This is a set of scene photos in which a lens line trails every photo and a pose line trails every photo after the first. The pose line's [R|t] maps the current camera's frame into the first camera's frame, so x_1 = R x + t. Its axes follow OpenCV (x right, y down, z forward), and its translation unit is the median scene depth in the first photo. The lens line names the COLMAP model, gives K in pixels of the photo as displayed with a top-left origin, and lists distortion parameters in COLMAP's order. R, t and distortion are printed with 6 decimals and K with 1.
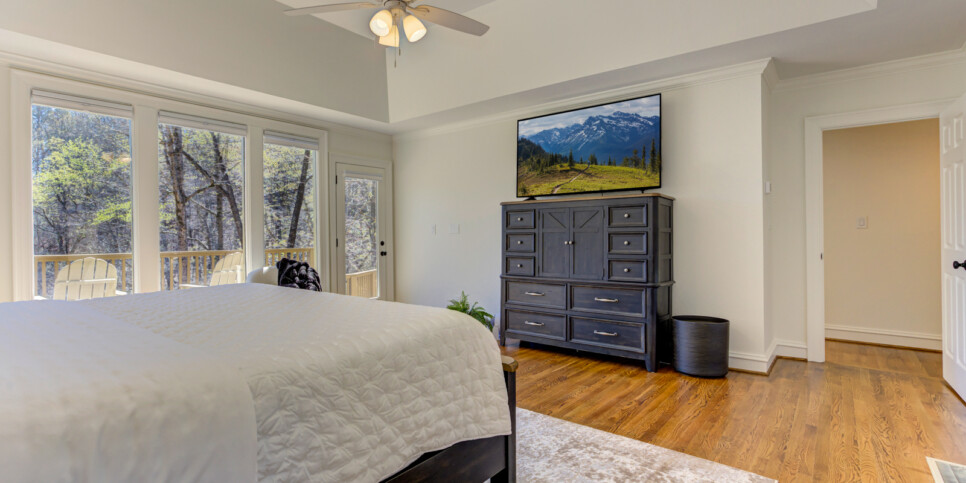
lens RADIAL K [[463.3, 0, 481.7], [0, 463.3, 236.4], [0, 0, 1]] dist [-0.014715, -0.001322]
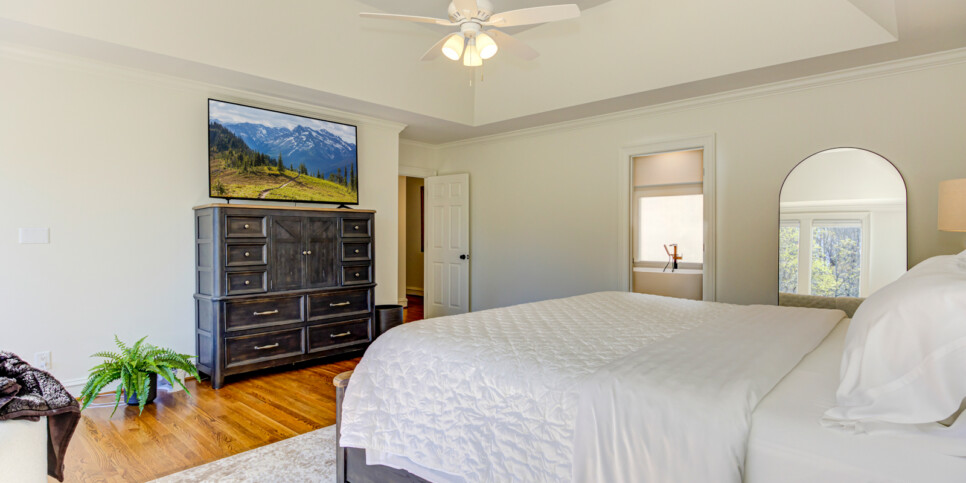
lens RADIAL K [[487.7, 0, 482.1], [0, 487.7, 242.6], [0, 0, 1]] dist [0.000446, 0.000060]
pose [[0.063941, -0.001978, 0.997952, -0.778781], [0.014208, 0.999898, 0.001072, -0.002175], [-0.997853, 0.014110, 0.063963, 0.538634]]
